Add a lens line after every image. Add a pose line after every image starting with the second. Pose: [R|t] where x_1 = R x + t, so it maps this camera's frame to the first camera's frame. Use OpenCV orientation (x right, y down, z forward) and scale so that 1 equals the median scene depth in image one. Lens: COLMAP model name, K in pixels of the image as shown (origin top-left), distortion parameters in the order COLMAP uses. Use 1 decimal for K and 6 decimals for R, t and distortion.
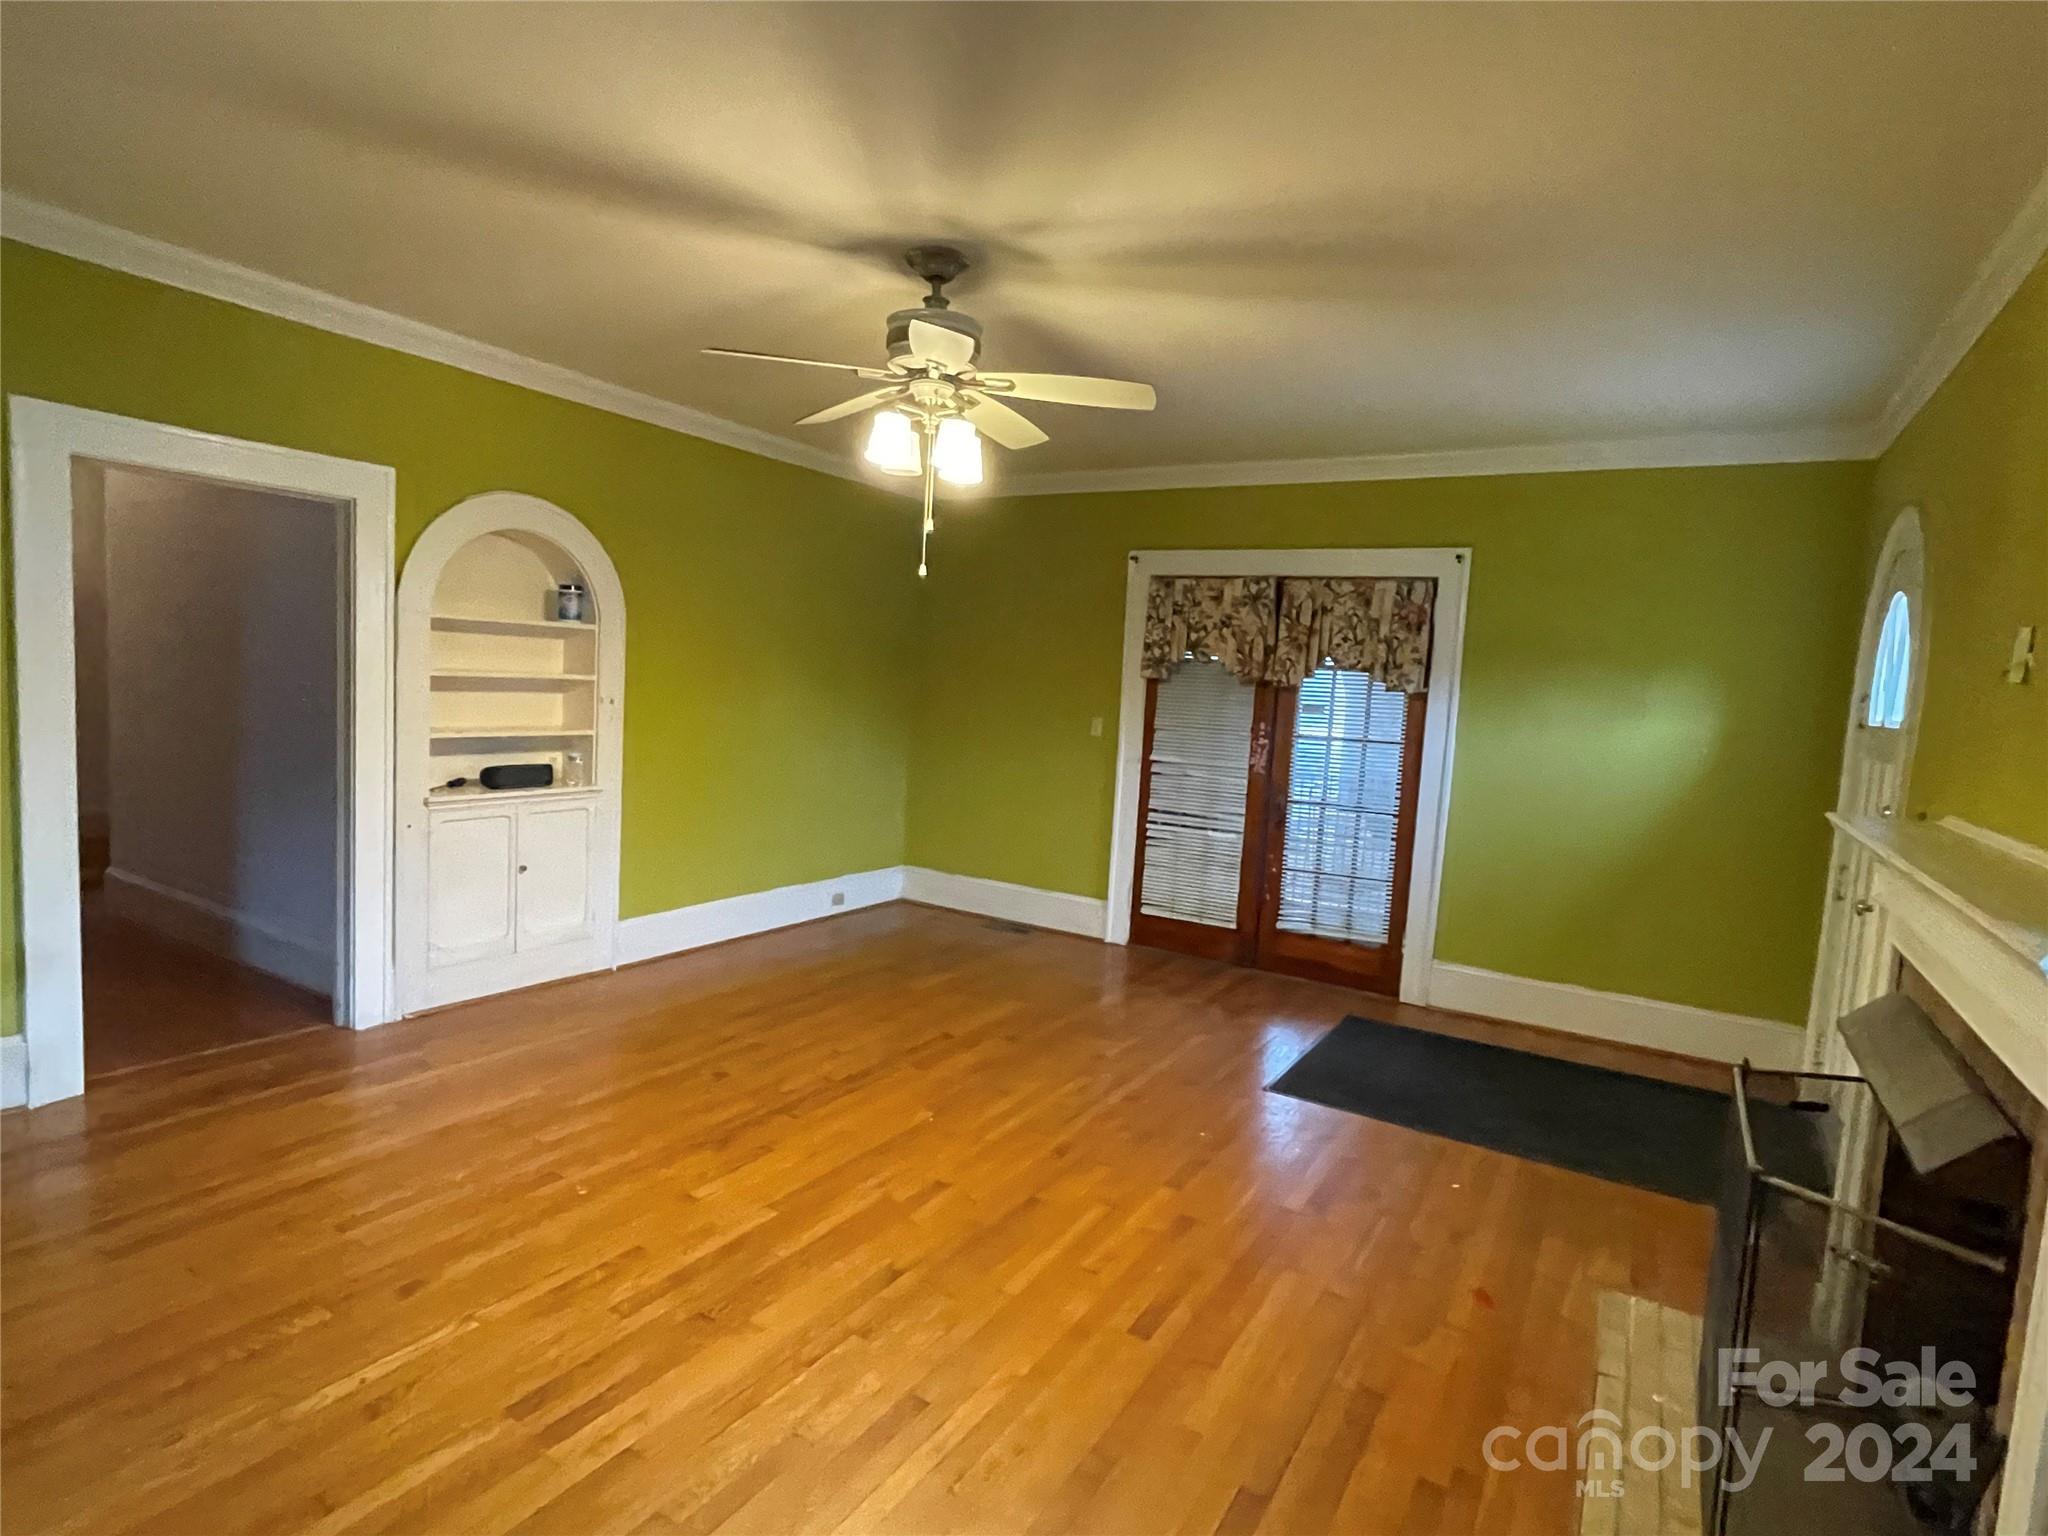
lens RADIAL K [[1056.0, 0, 1014.1], [0, 1056.0, 771.0], [0, 0, 1]] dist [-0.001683, -0.000428]
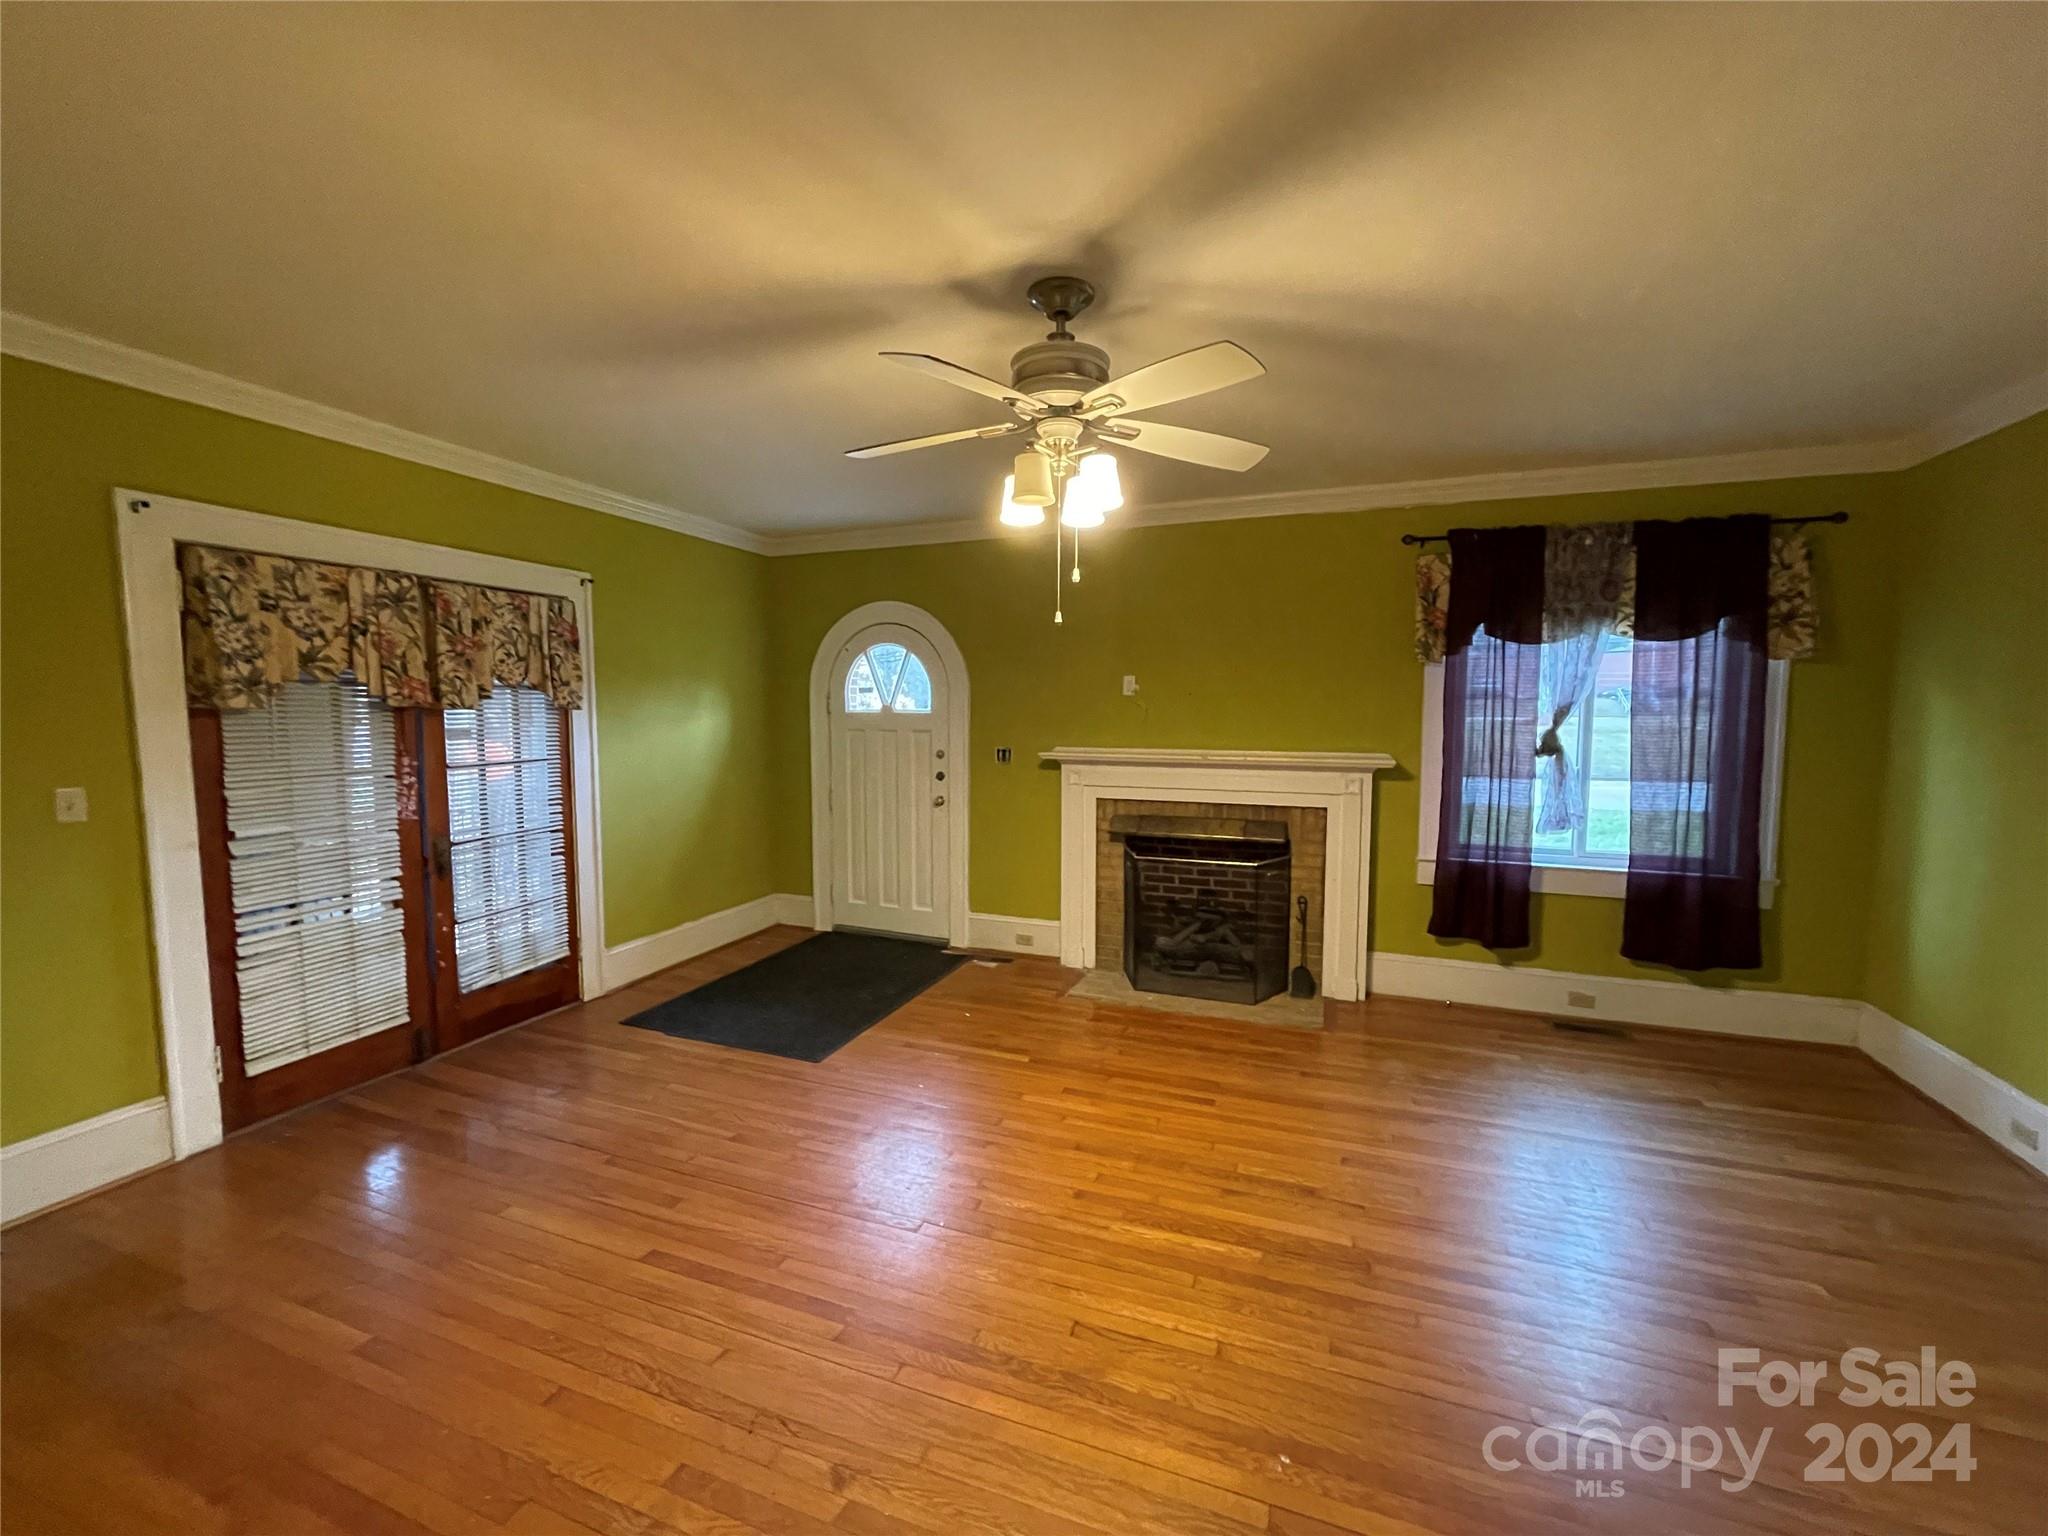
lens RADIAL K [[824.3, 0, 1030.3], [0, 824.3, 766.5], [0, 0, 1]] dist [-0.000868, -0.000205]
pose [[-0.190504, -0.129735, 0.973076, -0.479852], [0.076917, 0.986209, 0.146544, -0.097085], [-0.978668, 0.102763, -0.177898, 0.677270]]
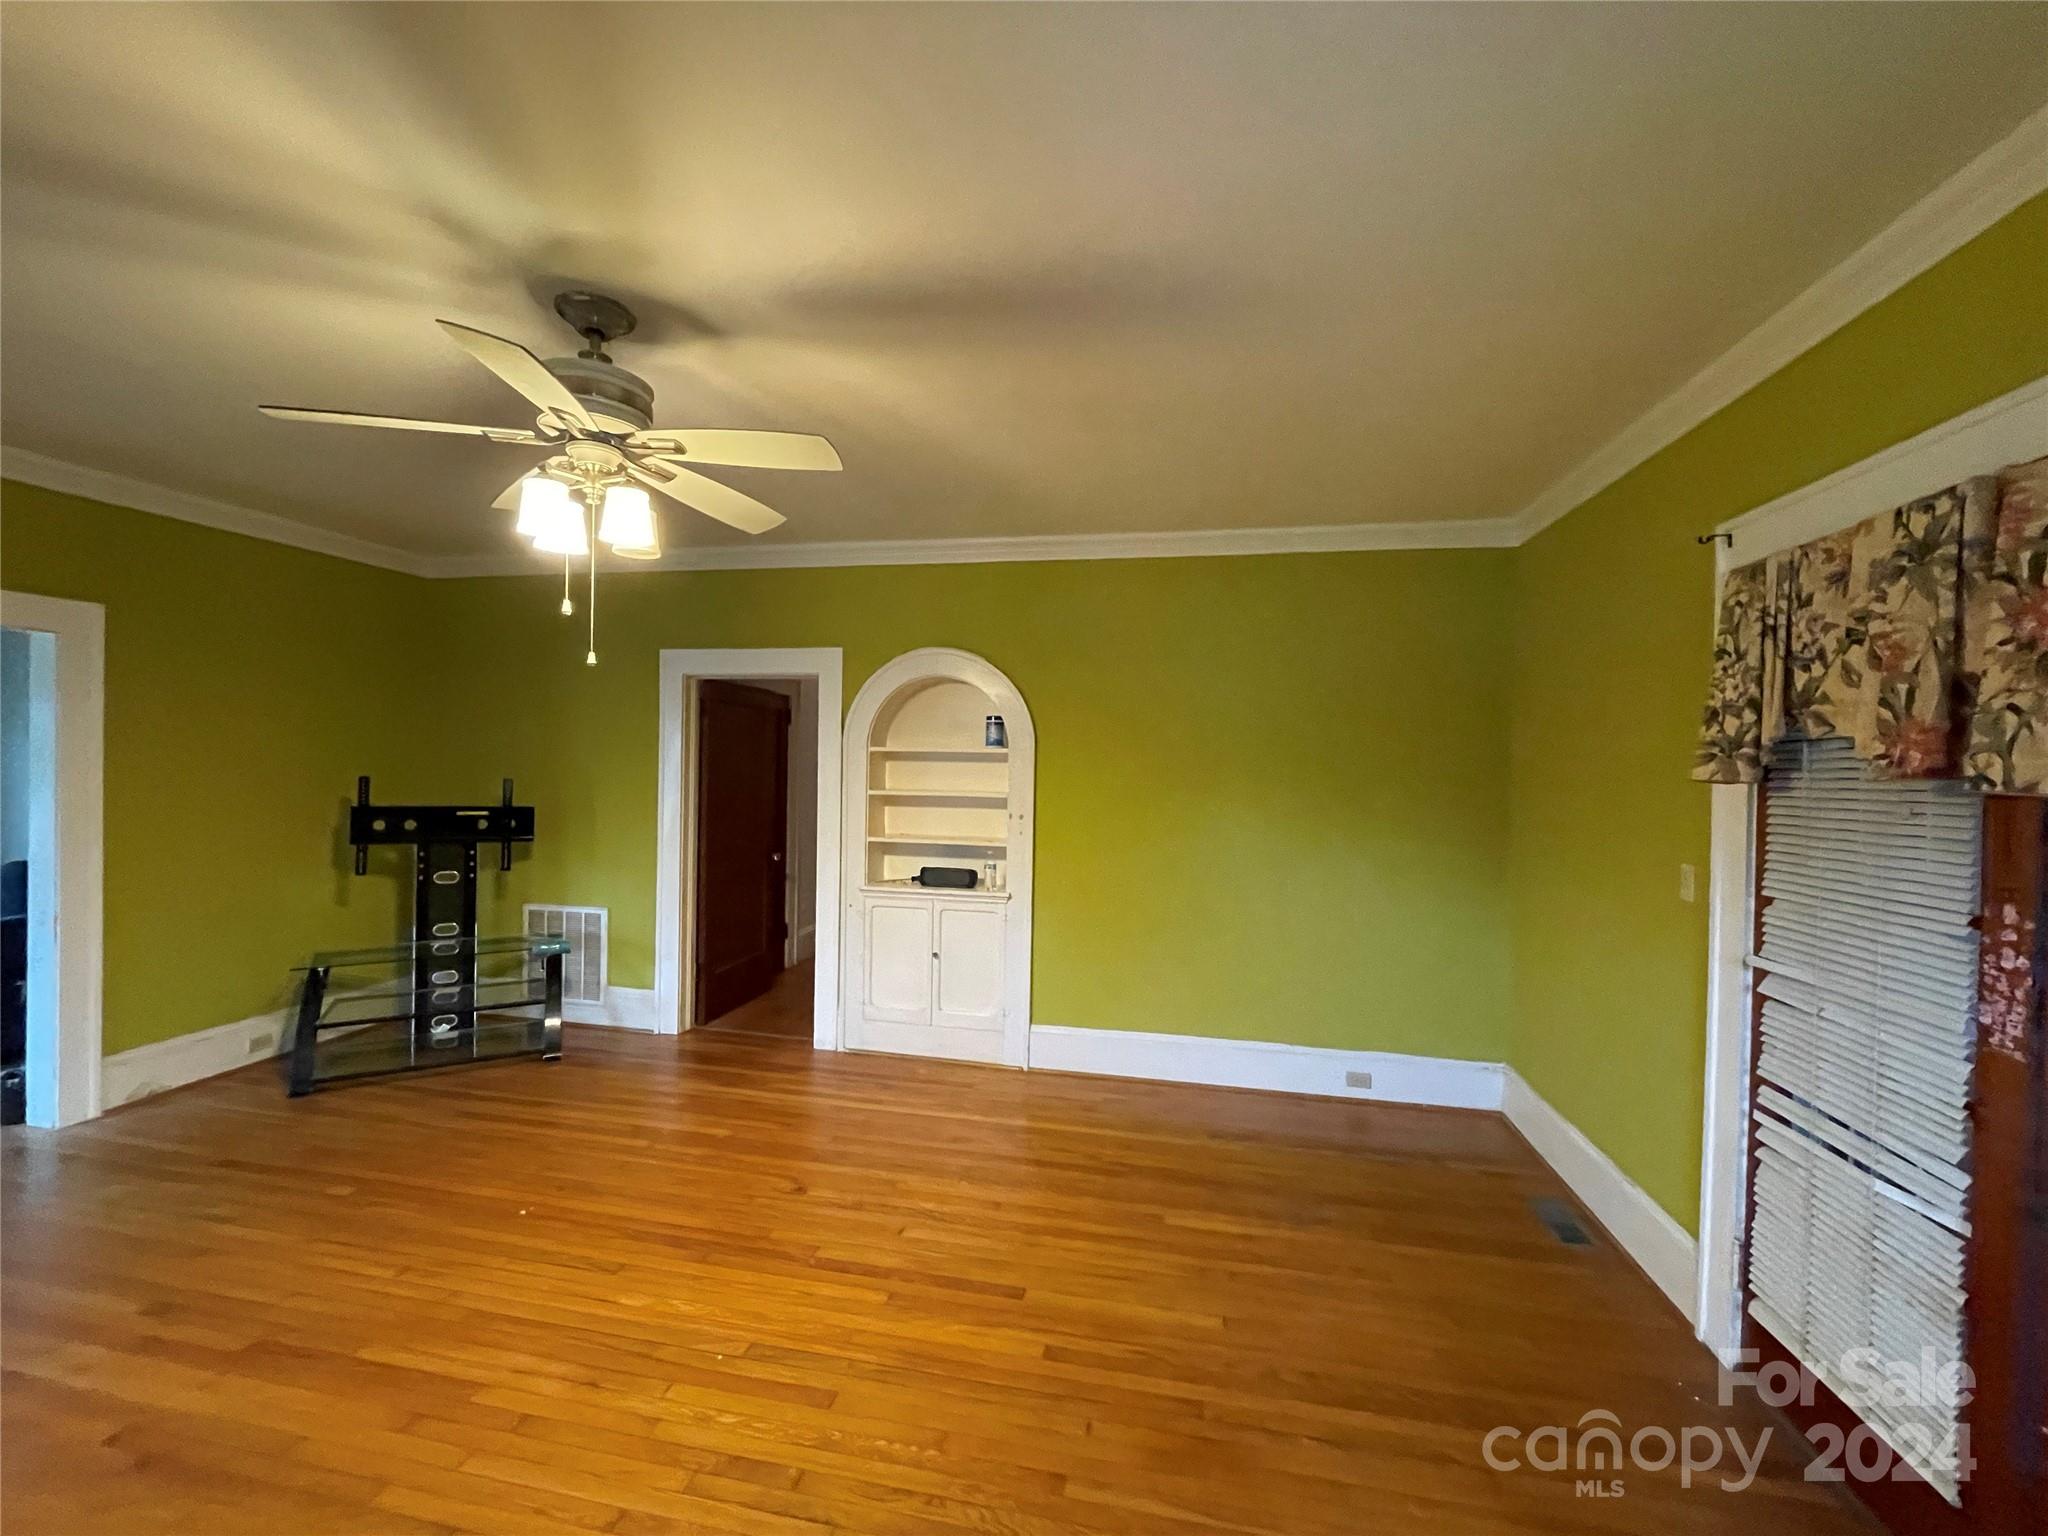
lens RADIAL K [[824.3, 0, 1030.3], [0, 824.3, 766.5], [0, 0, 1]] dist [-0.000868, -0.000205]
pose [[0.351728, -0.049184, -0.934809, 0.387226], [-0.083966, 0.992936, -0.083835, -0.042872], [0.932329, 0.107979, 0.345114, 0.642744]]
